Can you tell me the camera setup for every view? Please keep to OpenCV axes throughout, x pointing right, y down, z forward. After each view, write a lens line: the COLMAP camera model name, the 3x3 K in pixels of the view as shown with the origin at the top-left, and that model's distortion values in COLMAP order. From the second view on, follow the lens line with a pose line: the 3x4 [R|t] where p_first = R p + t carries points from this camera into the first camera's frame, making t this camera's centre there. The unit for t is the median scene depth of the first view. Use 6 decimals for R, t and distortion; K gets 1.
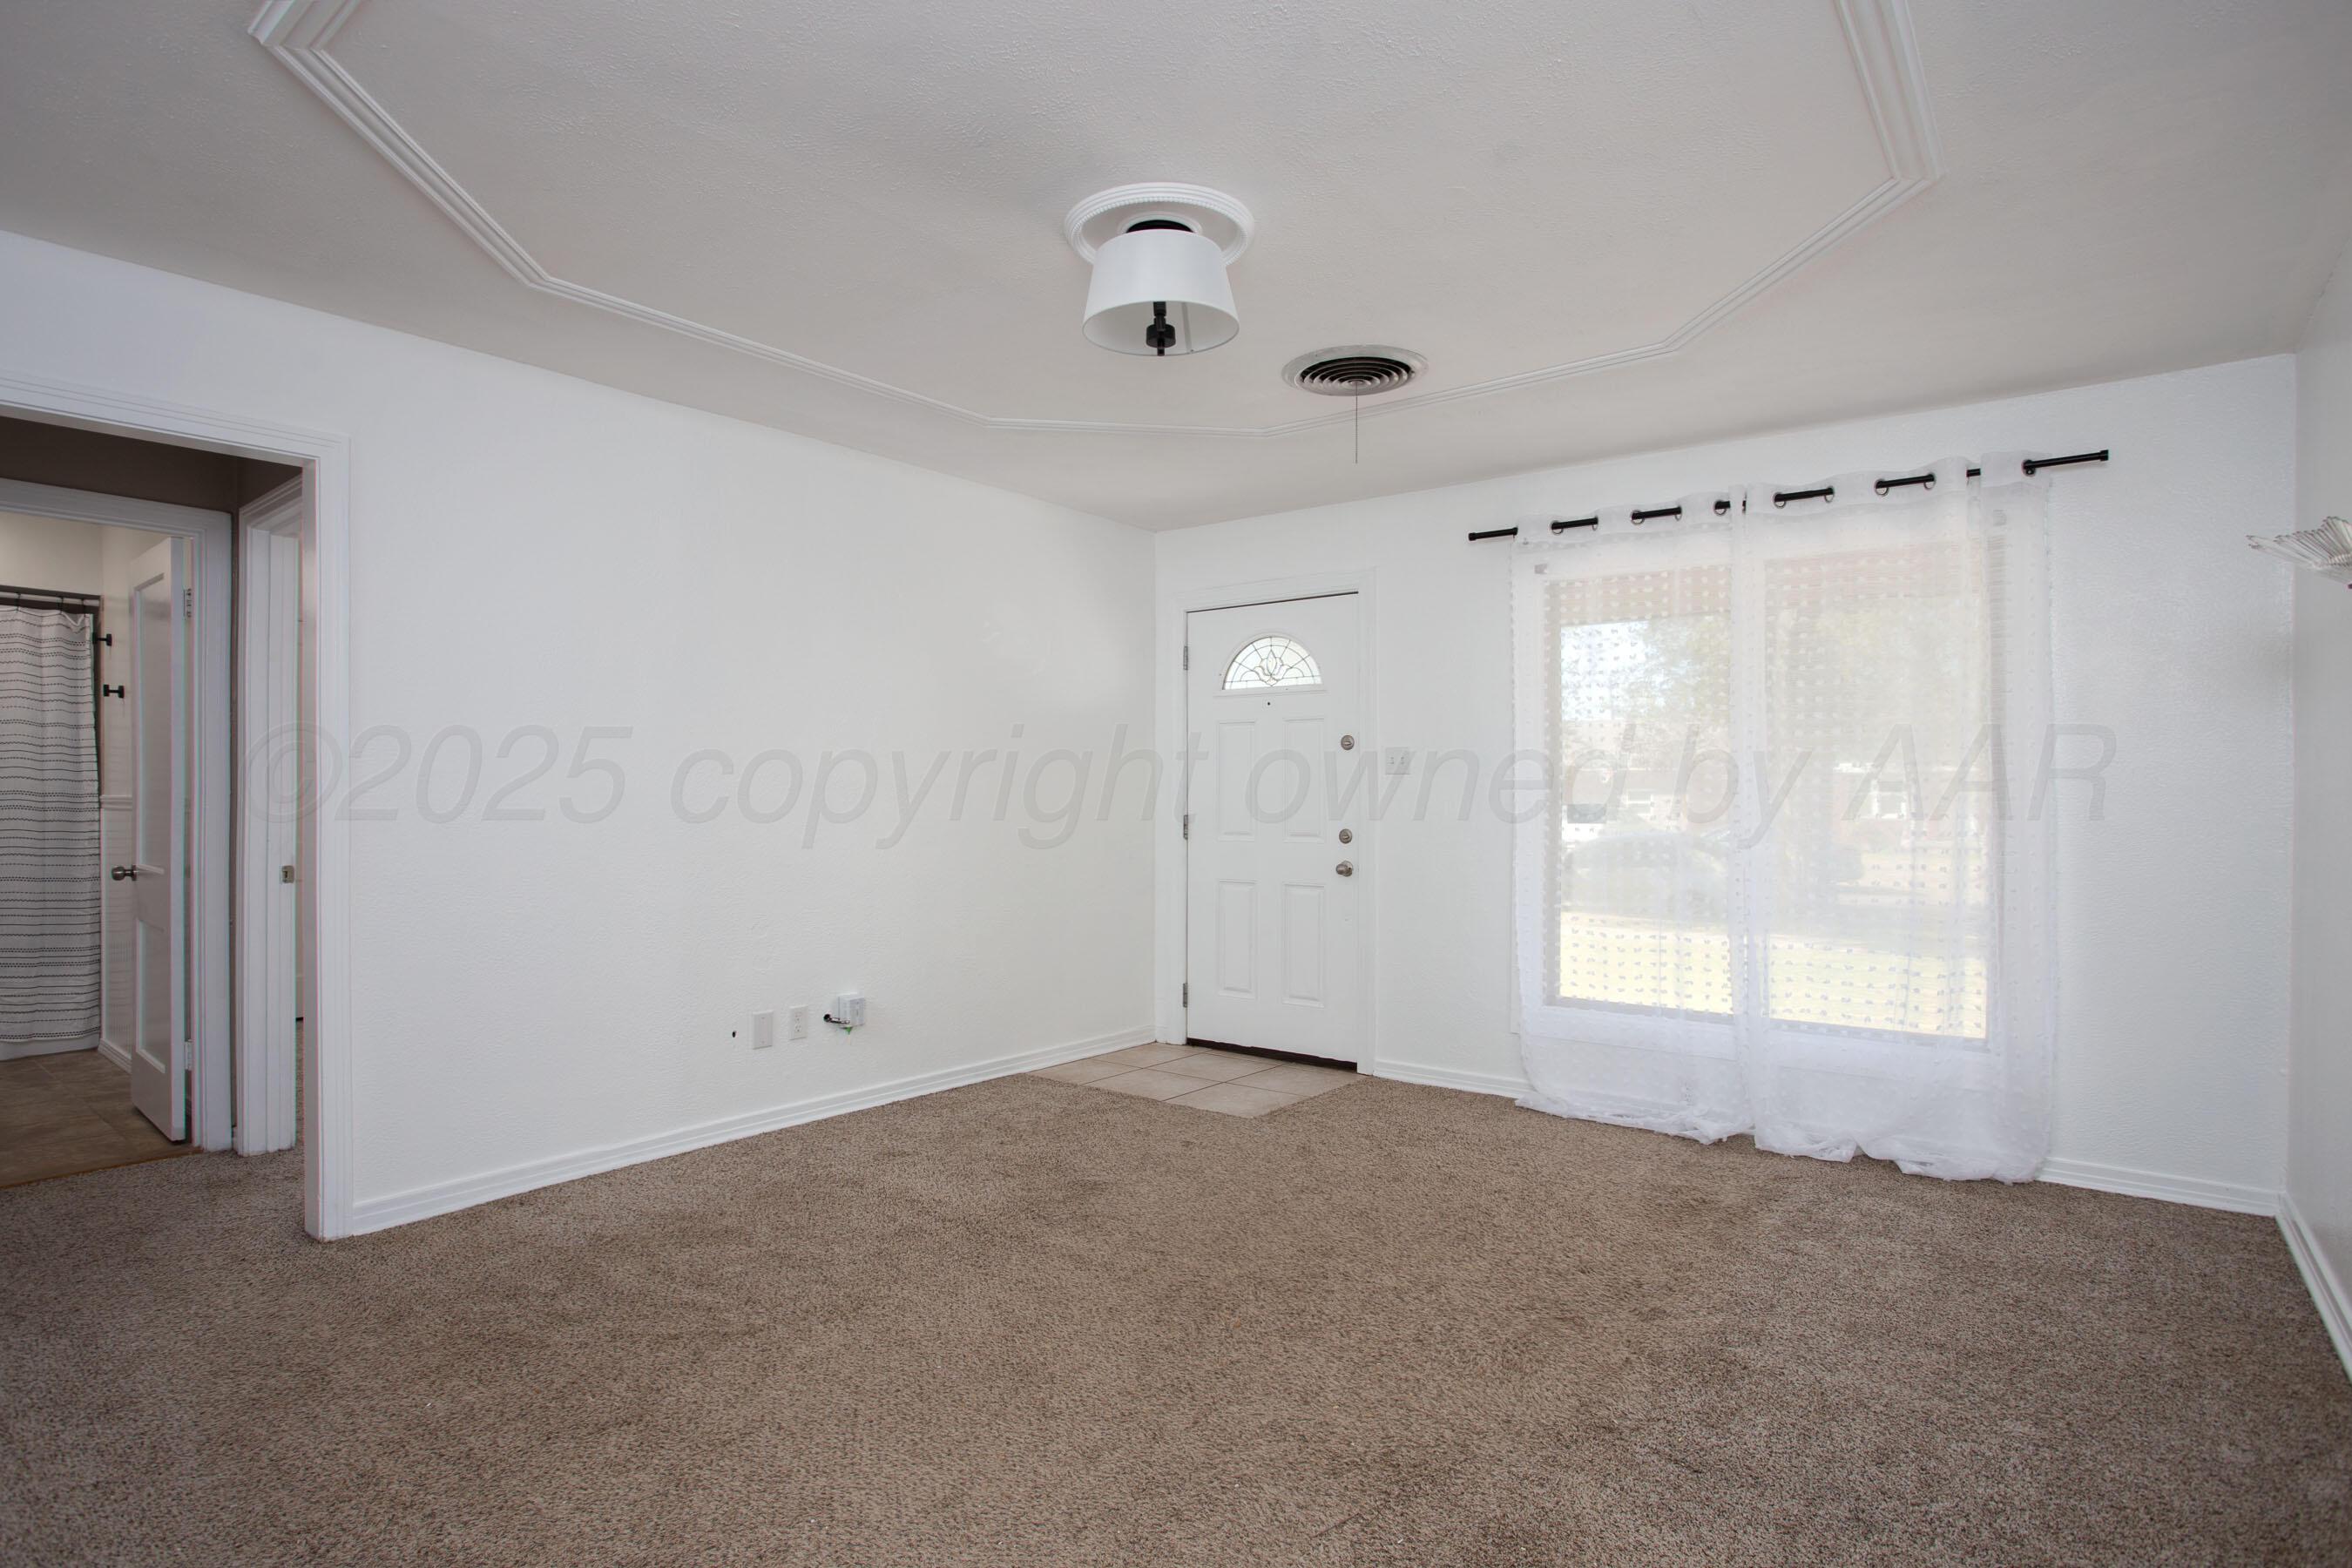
lens RADIAL K [[1216.5, 0, 1141.6], [0, 1216.5, 805.1], [0, 0, 1]] dist [-0.040548, 0.000497]
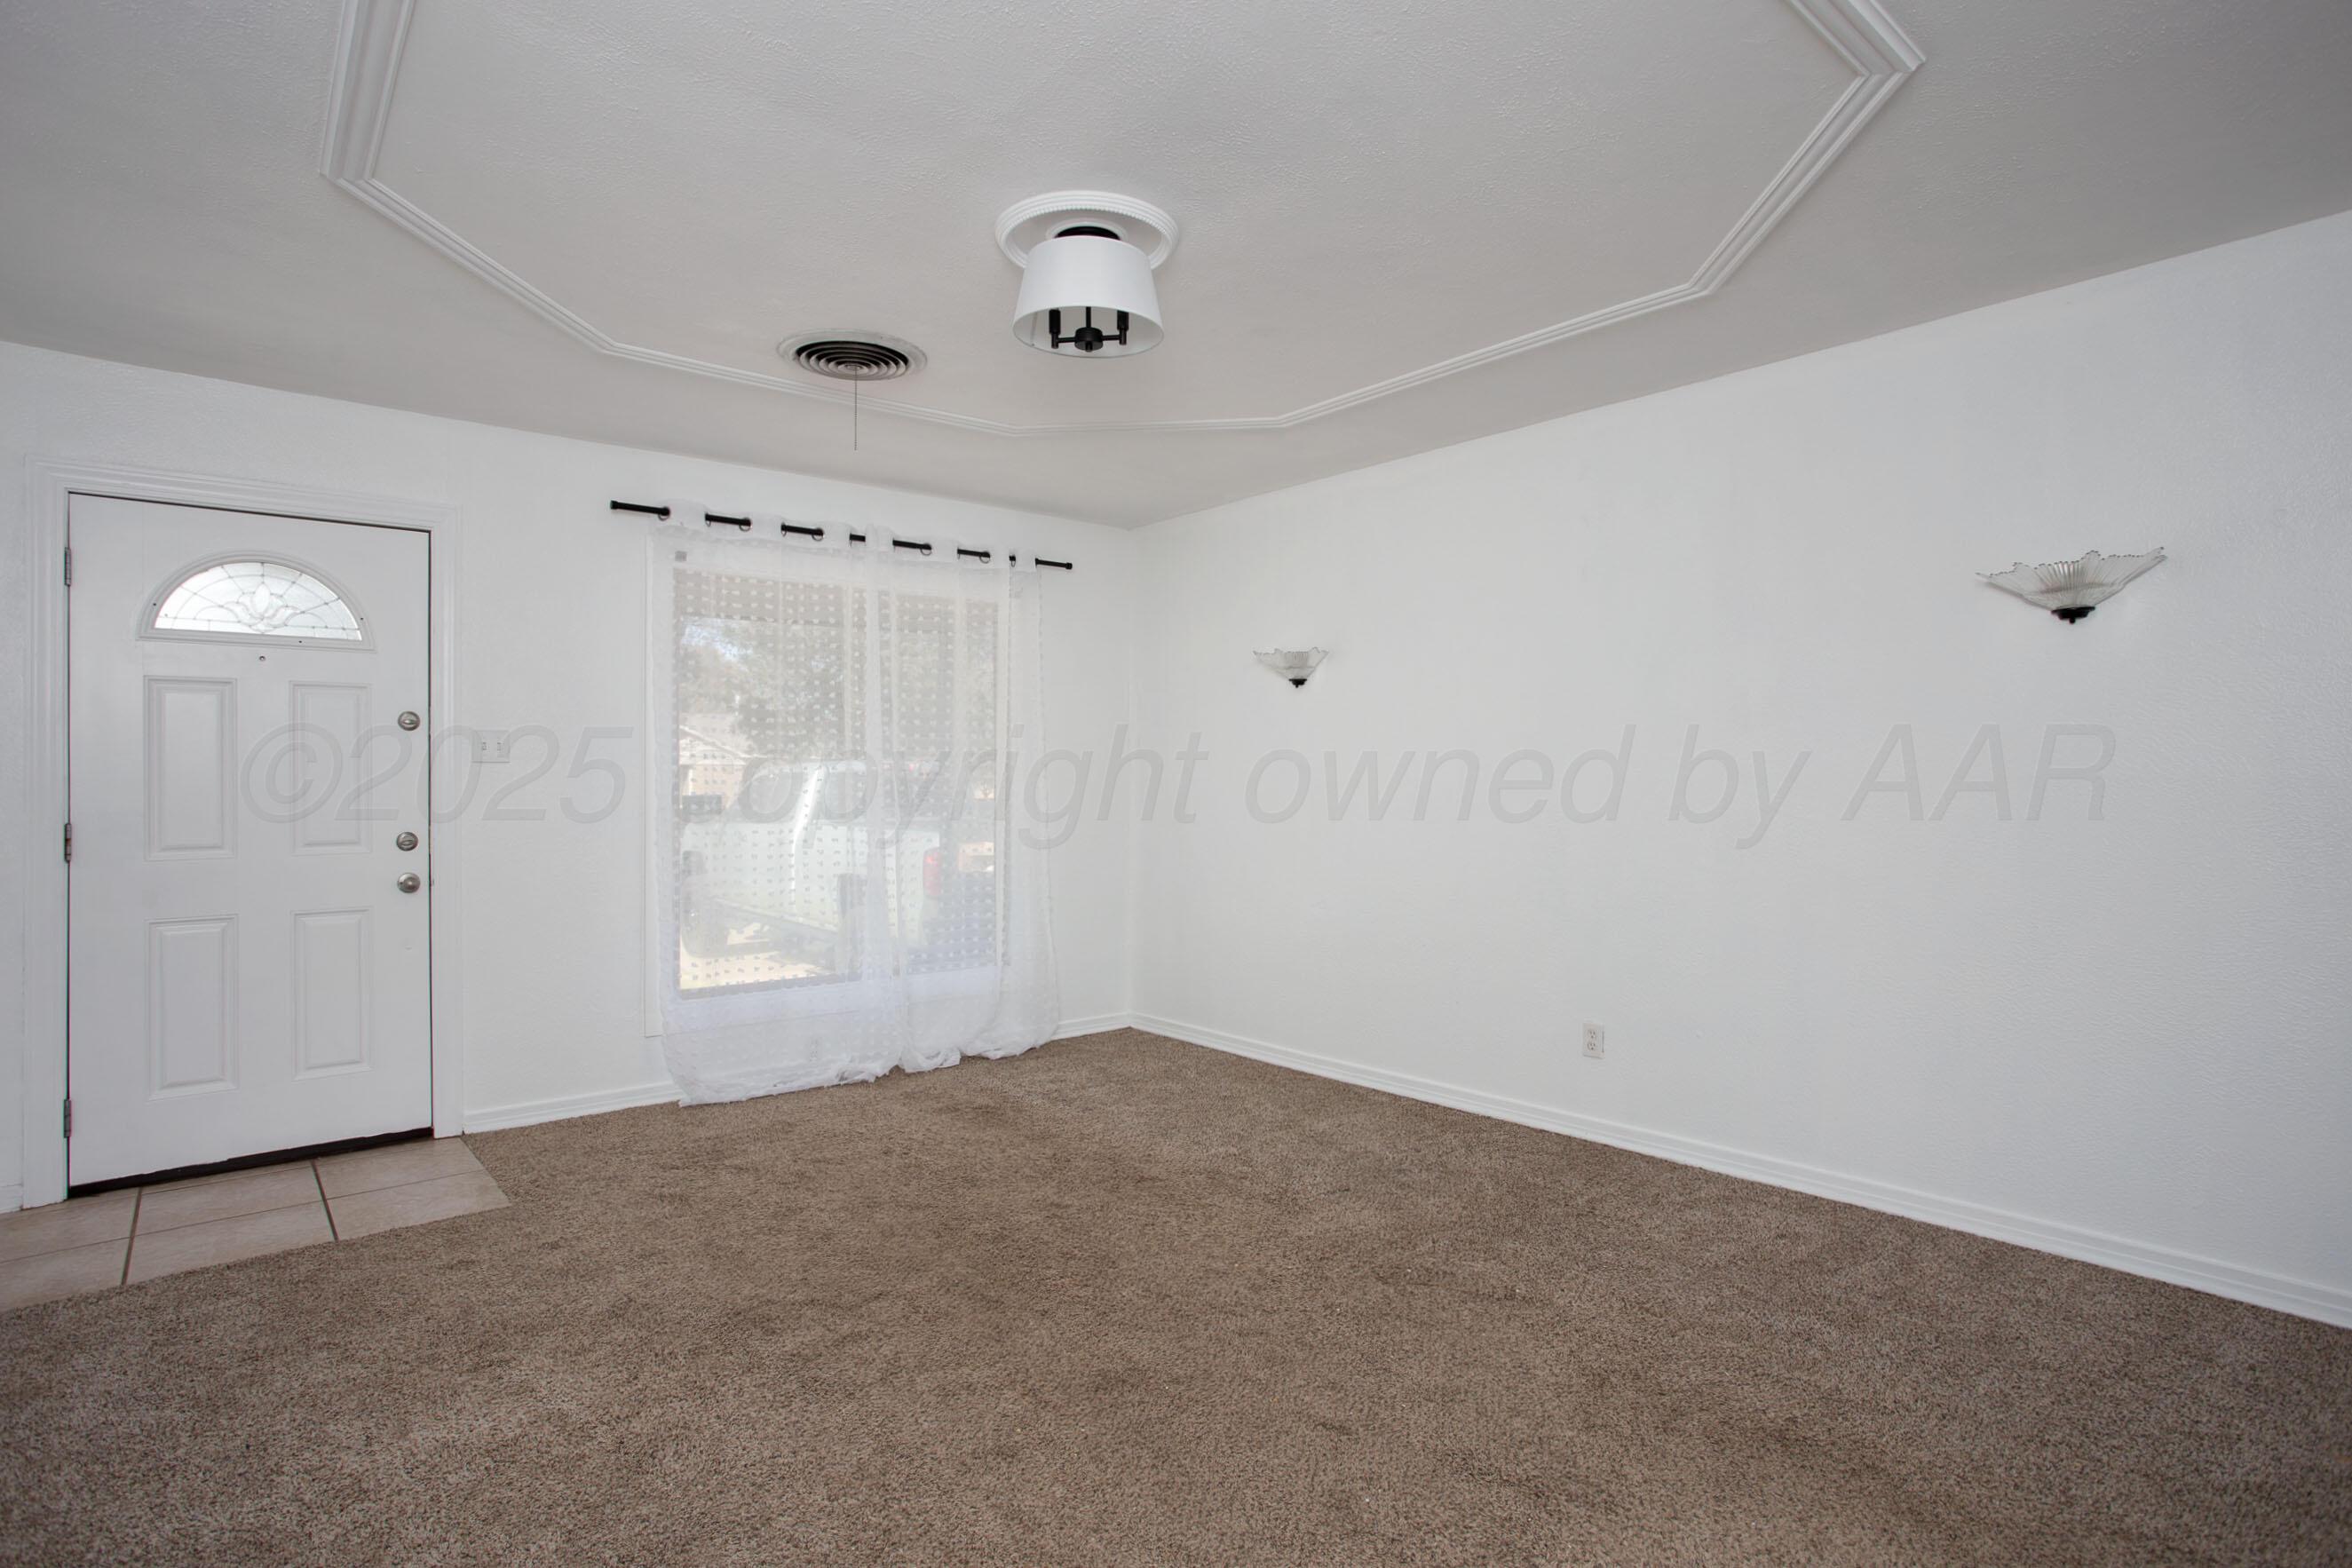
lens RADIAL K [[1186.3, 0, 1240.1], [0, 1186.3, 783.1], [0, 0, 1]] dist [-0.065212, 0.031295]
pose [[0.178255, -0.001570, 0.983983, -0.546242], [0.017830, 0.999840, -0.001635, -0.000982], [-0.983823, 0.017835, 0.178255, 0.403886]]
